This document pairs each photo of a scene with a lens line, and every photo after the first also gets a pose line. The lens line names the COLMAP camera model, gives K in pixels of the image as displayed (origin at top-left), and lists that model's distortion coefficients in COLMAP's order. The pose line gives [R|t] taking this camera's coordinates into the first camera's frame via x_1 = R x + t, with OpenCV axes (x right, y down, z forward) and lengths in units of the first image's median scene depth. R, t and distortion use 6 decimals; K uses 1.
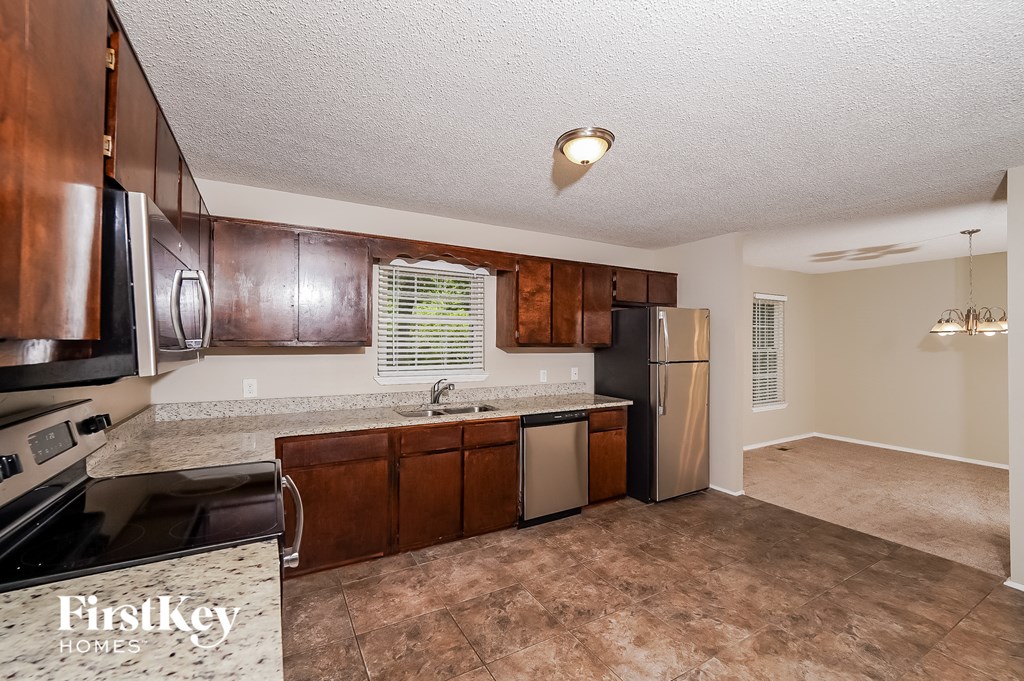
lens RADIAL K [[421.7, 0, 512.0], [0, 421.7, 340.5], [0, 0, 1]] dist [0.000053, -0.000076]
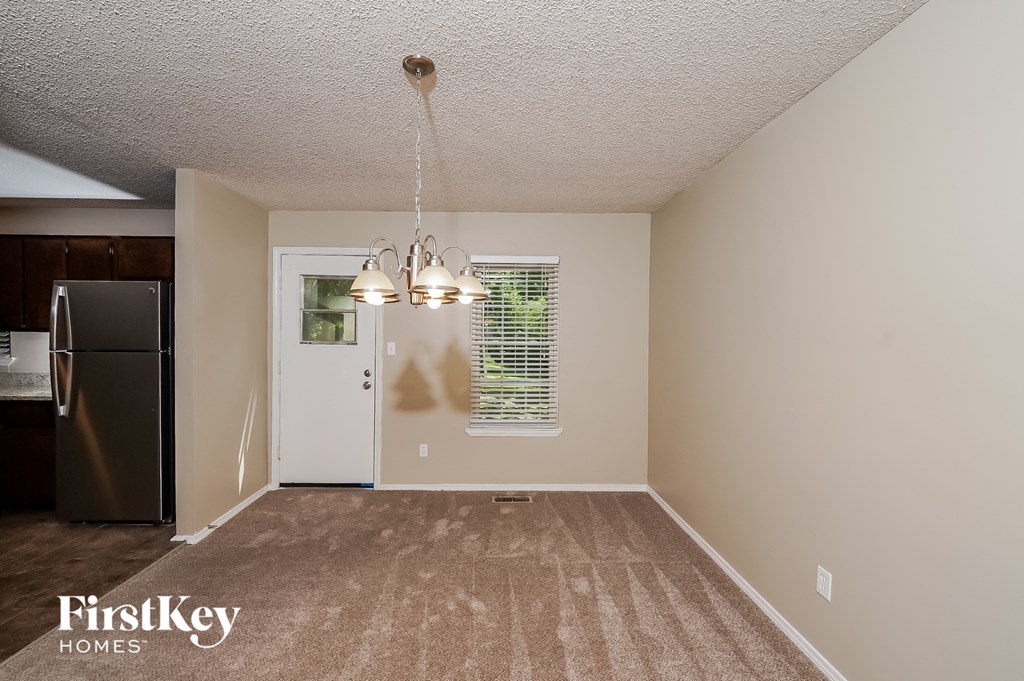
lens RADIAL K [[421.7, 0, 512.0], [0, 421.7, 340.5], [0, 0, 1]] dist [0.000053, -0.000076]
pose [[0.879676, 0.009356, -0.475482, 1.277254], [-0.004954, 0.999933, 0.010508, 0.018768], [0.475548, -0.006888, 0.879663, 0.603237]]
